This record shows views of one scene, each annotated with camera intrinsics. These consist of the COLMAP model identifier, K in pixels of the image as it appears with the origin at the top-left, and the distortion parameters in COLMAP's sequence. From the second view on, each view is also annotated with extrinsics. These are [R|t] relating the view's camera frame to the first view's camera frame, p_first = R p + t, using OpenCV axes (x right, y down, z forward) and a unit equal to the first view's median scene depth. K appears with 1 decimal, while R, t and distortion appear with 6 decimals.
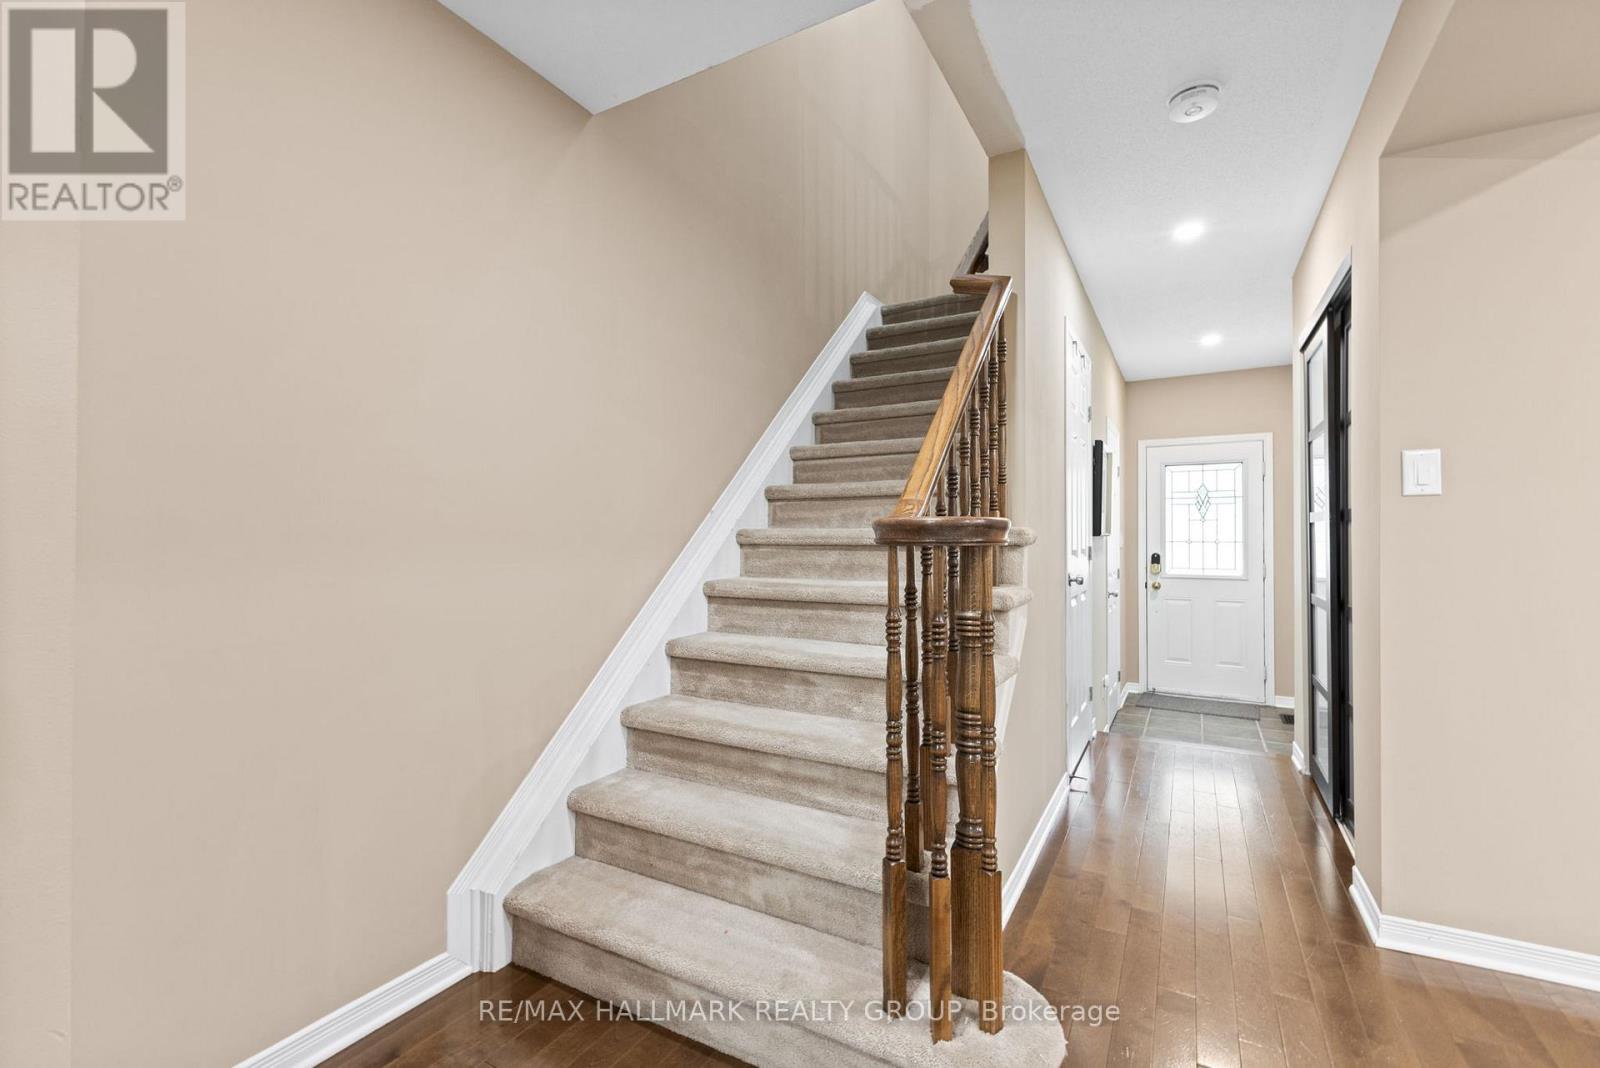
lens RADIAL K [[684.4, 0, 823.6], [0, 684.4, 514.8], [0, 0, 1]] dist [0.002316, 0.000065]
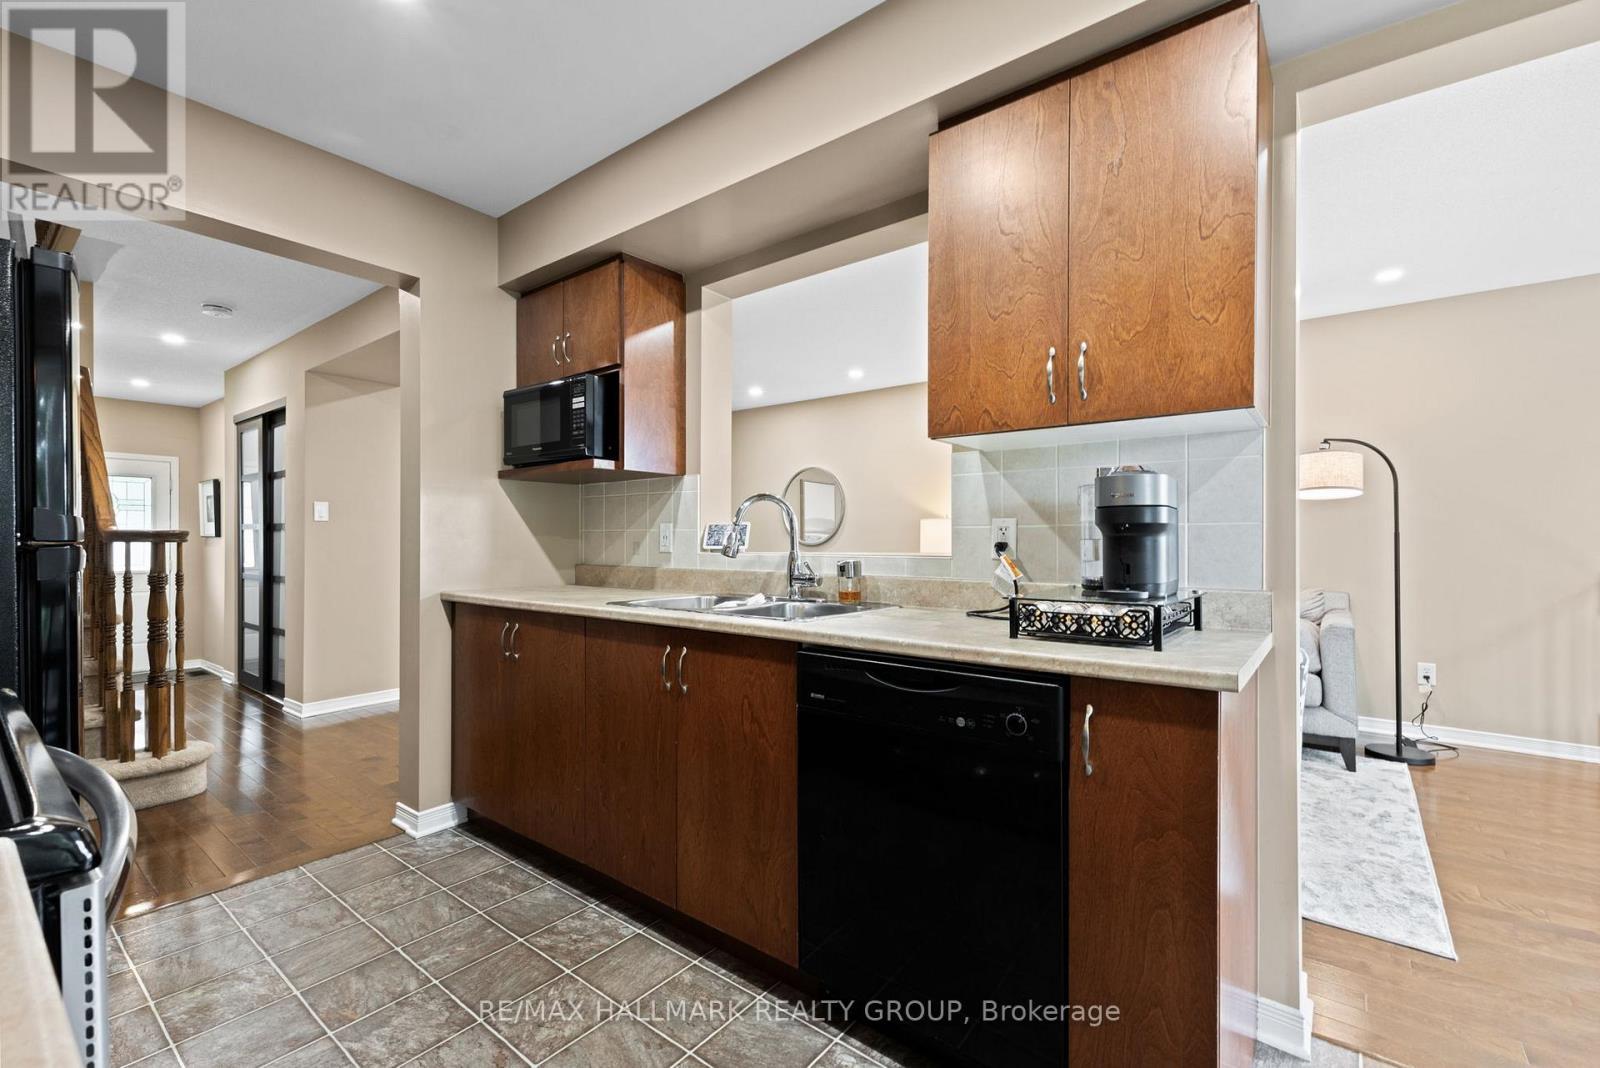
lens RADIAL K [[690.7, 0, 800.8], [0, 690.7, 538.3], [0, 0, 1]] dist [0.000376, -0.000218]
pose [[0.173652, 0.002698, 0.984803, -0.741258], [-0.032063, 0.999482, 0.002915, -0.017655], [-0.984285, -0.032082, 0.173648, -0.658197]]
